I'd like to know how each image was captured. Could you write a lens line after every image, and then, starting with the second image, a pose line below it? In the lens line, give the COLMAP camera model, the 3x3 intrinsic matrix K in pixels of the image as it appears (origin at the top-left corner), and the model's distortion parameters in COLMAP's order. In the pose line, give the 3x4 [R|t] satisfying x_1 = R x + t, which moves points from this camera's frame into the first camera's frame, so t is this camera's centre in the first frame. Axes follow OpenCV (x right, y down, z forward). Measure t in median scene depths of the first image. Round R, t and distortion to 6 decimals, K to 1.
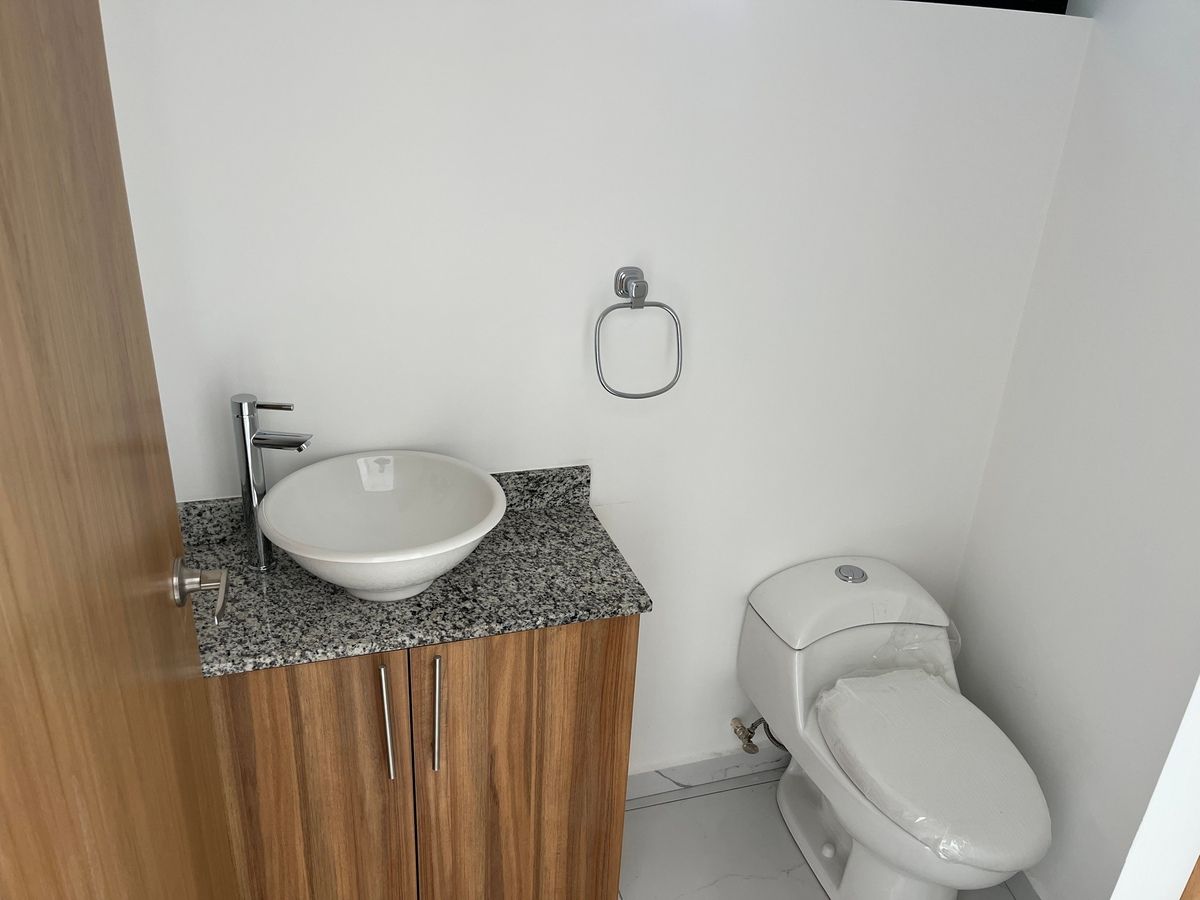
lens RADIAL K [[913.6, 0, 605.5], [0, 913.6, 458.8], [0, 0, 1]] dist [0.063390, -0.076843]
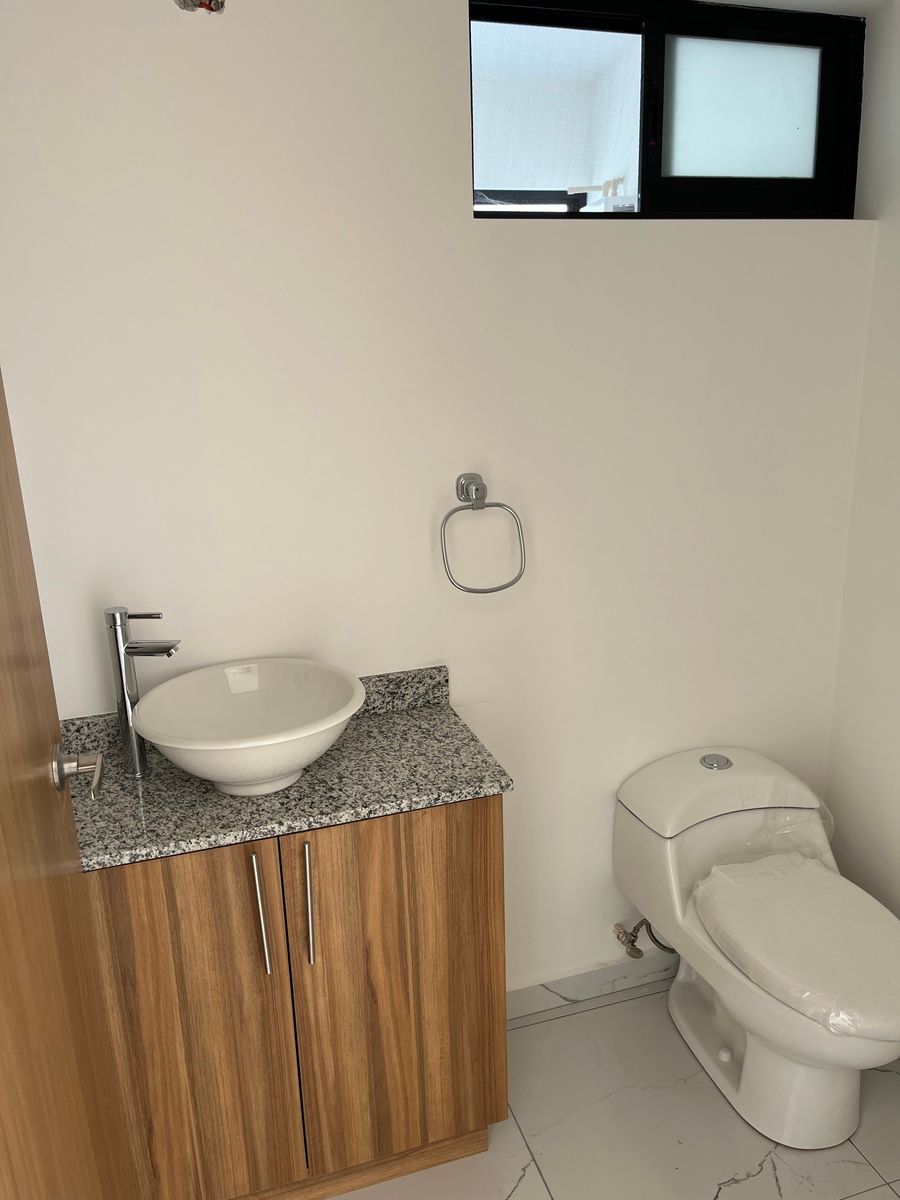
lens RADIAL K [[913.6, 0, 450.0], [0, 913.6, 600.0], [0, 0, 1]] dist [0.063390, -0.076843]
pose [[0.996612, -0.077067, -0.028717, 0.025059], [0.072277, 0.987322, -0.141323, 0.092910], [0.039244, 0.138769, 0.989547, -0.045815]]
